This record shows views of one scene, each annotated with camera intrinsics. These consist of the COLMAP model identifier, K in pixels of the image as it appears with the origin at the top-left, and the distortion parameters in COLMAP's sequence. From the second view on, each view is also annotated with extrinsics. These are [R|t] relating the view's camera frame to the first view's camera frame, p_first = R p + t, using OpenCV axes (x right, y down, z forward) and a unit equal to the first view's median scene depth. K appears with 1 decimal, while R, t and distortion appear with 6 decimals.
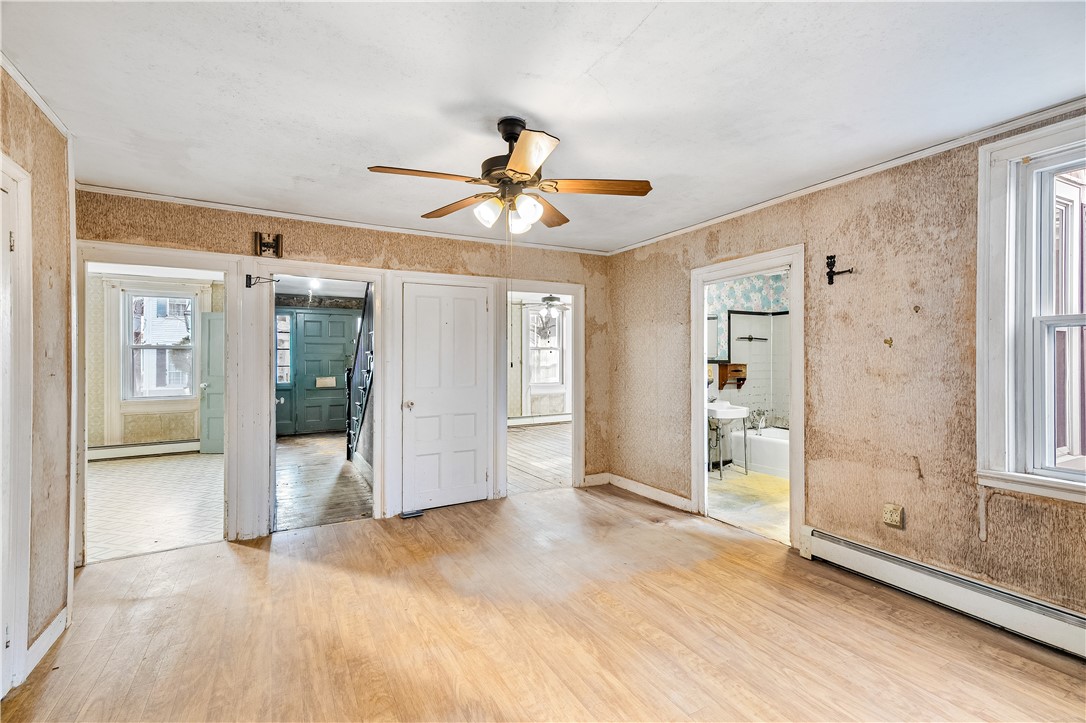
lens RADIAL K [[496.3, 0, 543.7], [0, 496.3, 357.4], [0, 0, 1]] dist [0.018484, -0.000008]
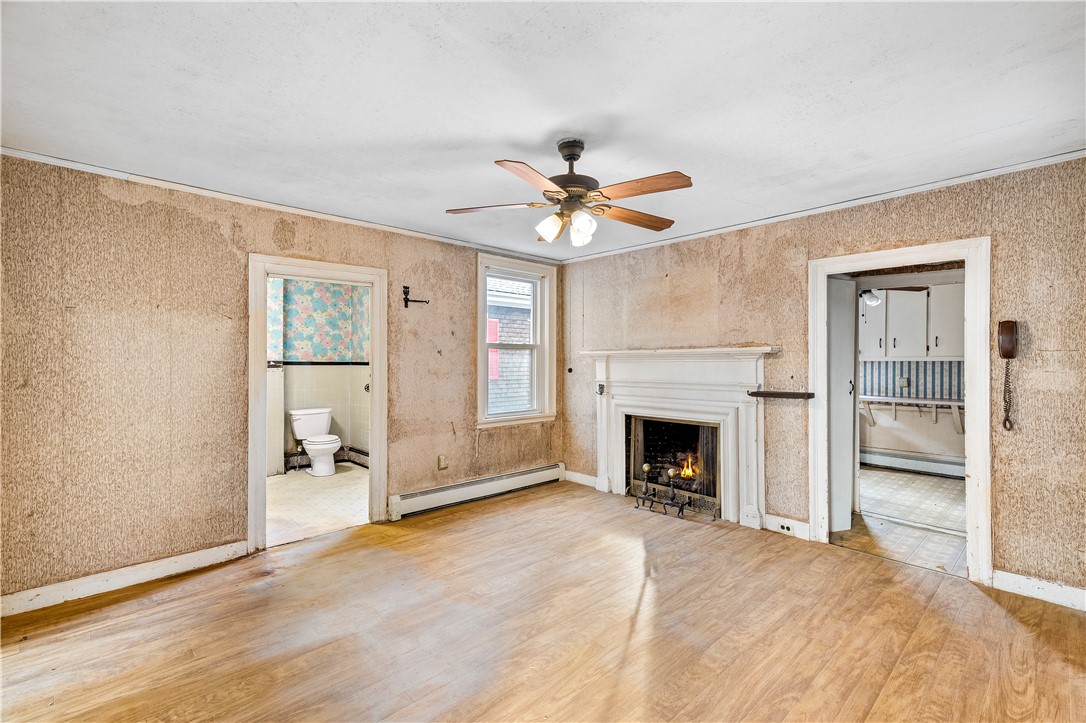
lens RADIAL K [[496.3, 0, 540.9], [0, 496.3, 364.1], [0, 0, 1]] dist [0.018484, -0.000008]
pose [[-0.265808, -0.004278, 0.964016, -0.805755], [-0.001928, 0.999991, 0.003906, -0.000739], [-0.964024, -0.000820, -0.265814, 1.006043]]
